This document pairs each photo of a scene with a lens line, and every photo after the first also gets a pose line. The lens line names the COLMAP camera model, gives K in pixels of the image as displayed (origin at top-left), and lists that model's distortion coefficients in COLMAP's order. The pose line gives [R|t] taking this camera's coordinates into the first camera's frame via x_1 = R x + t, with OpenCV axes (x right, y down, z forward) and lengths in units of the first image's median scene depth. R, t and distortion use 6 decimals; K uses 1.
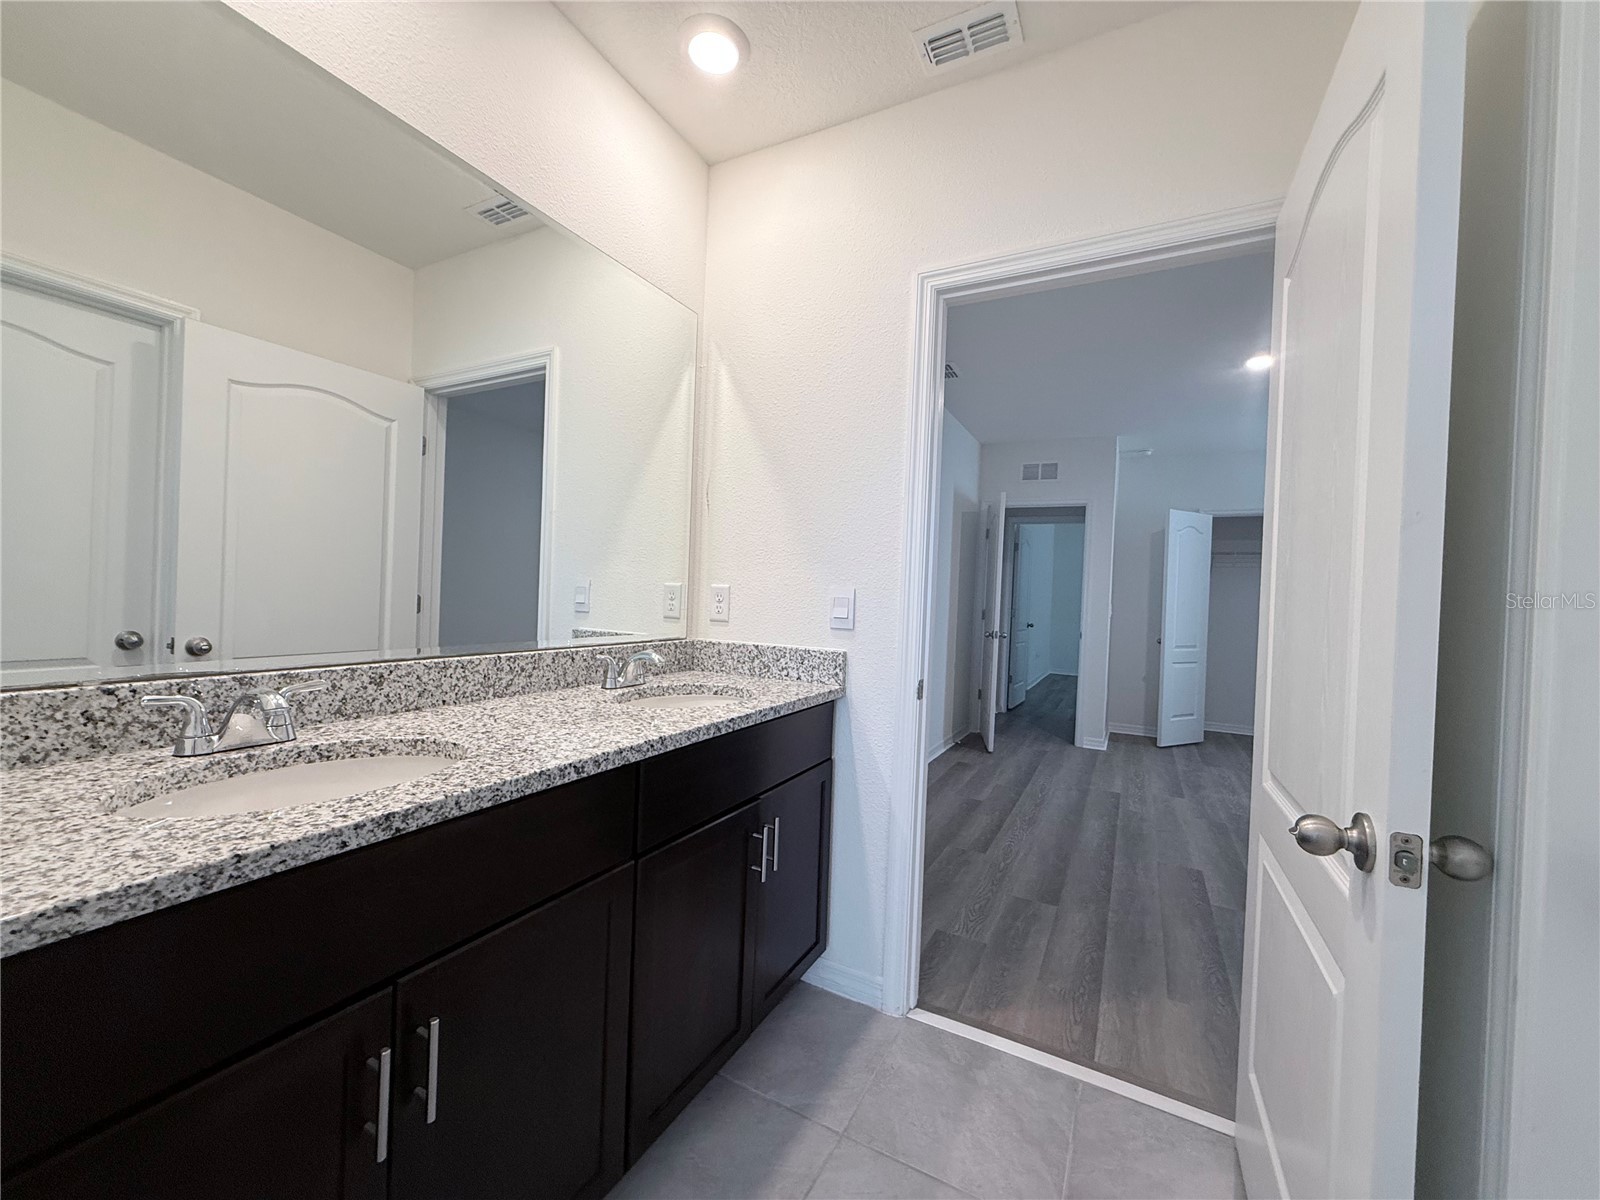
lens RADIAL K [[636.1, 0, 802.8], [0, 636.1, 599.6], [0, 0, 1]] dist [-0.001042, 0.000245]
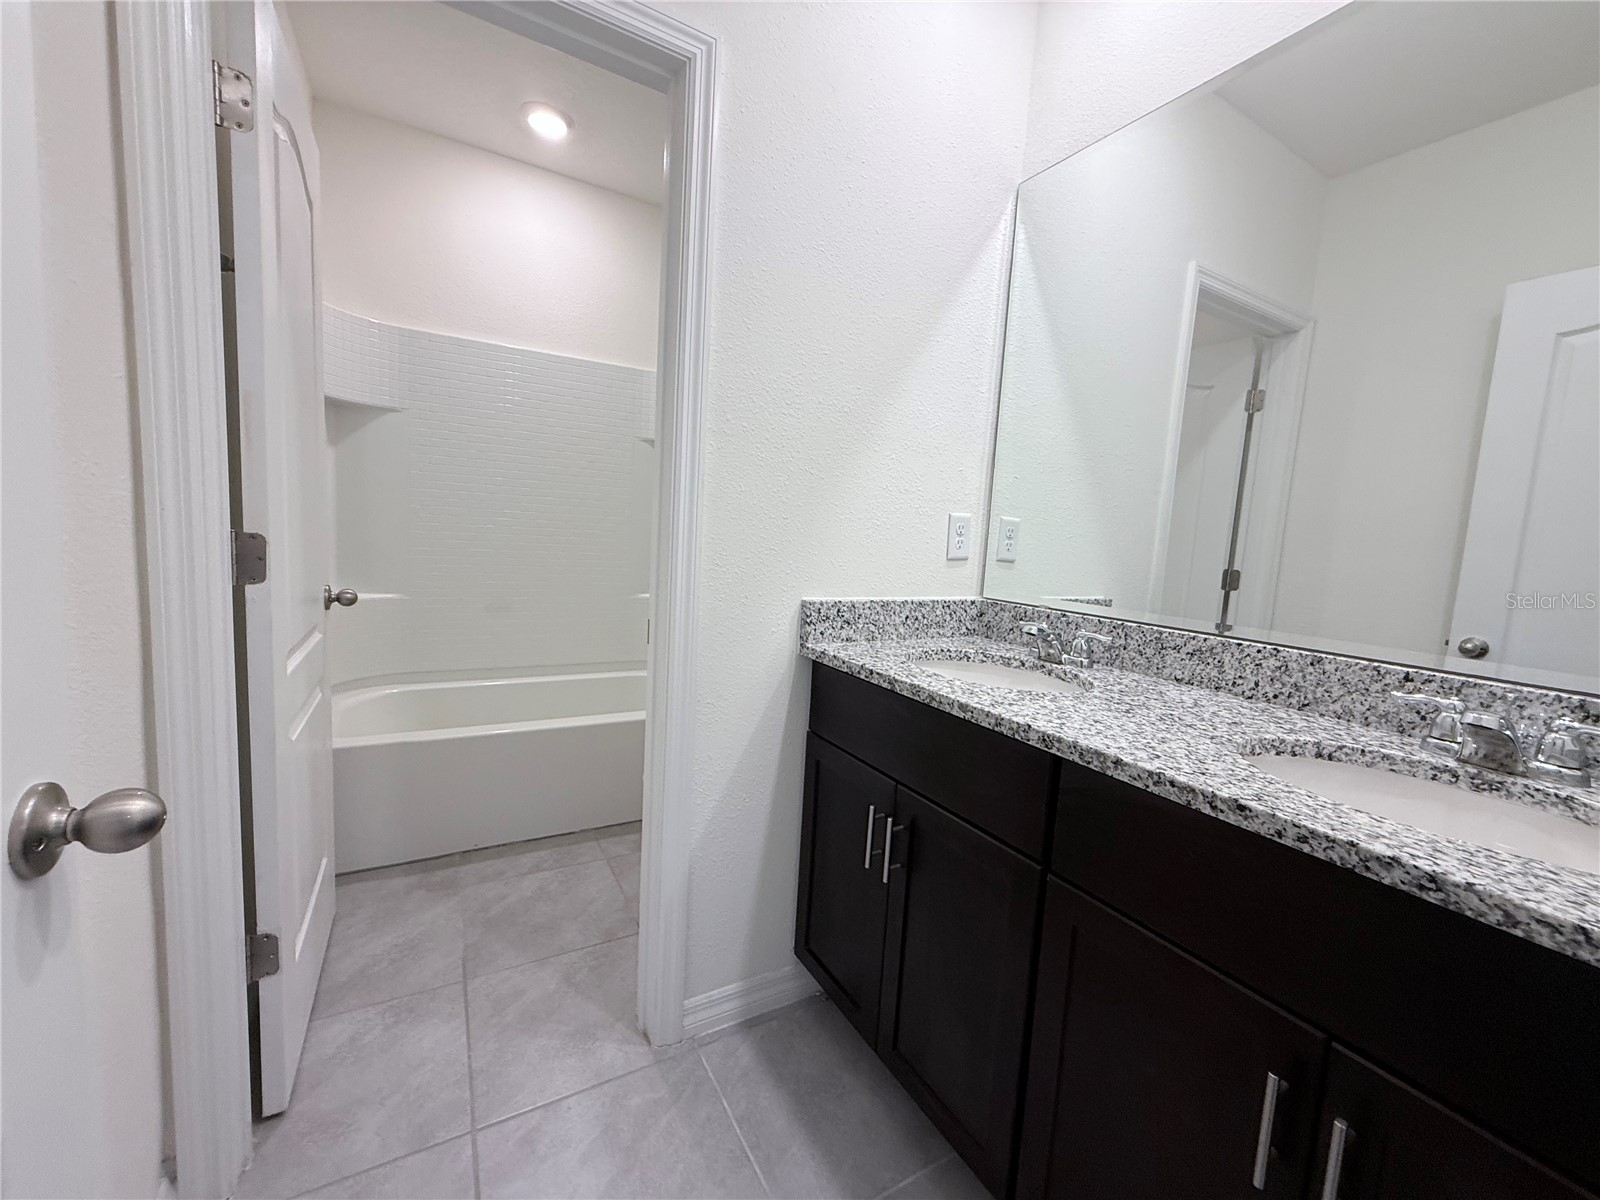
lens RADIAL K [[636.1, 0, 802.8], [0, 636.1, 599.6], [0, 0, 1]] dist [-0.001042, 0.000245]
pose [[-0.524601, 0.020680, -0.851097, 0.616391], [-0.083510, 0.993634, 0.075617, 0.034418], [0.847242, 0.110744, -0.519535, 1.204766]]
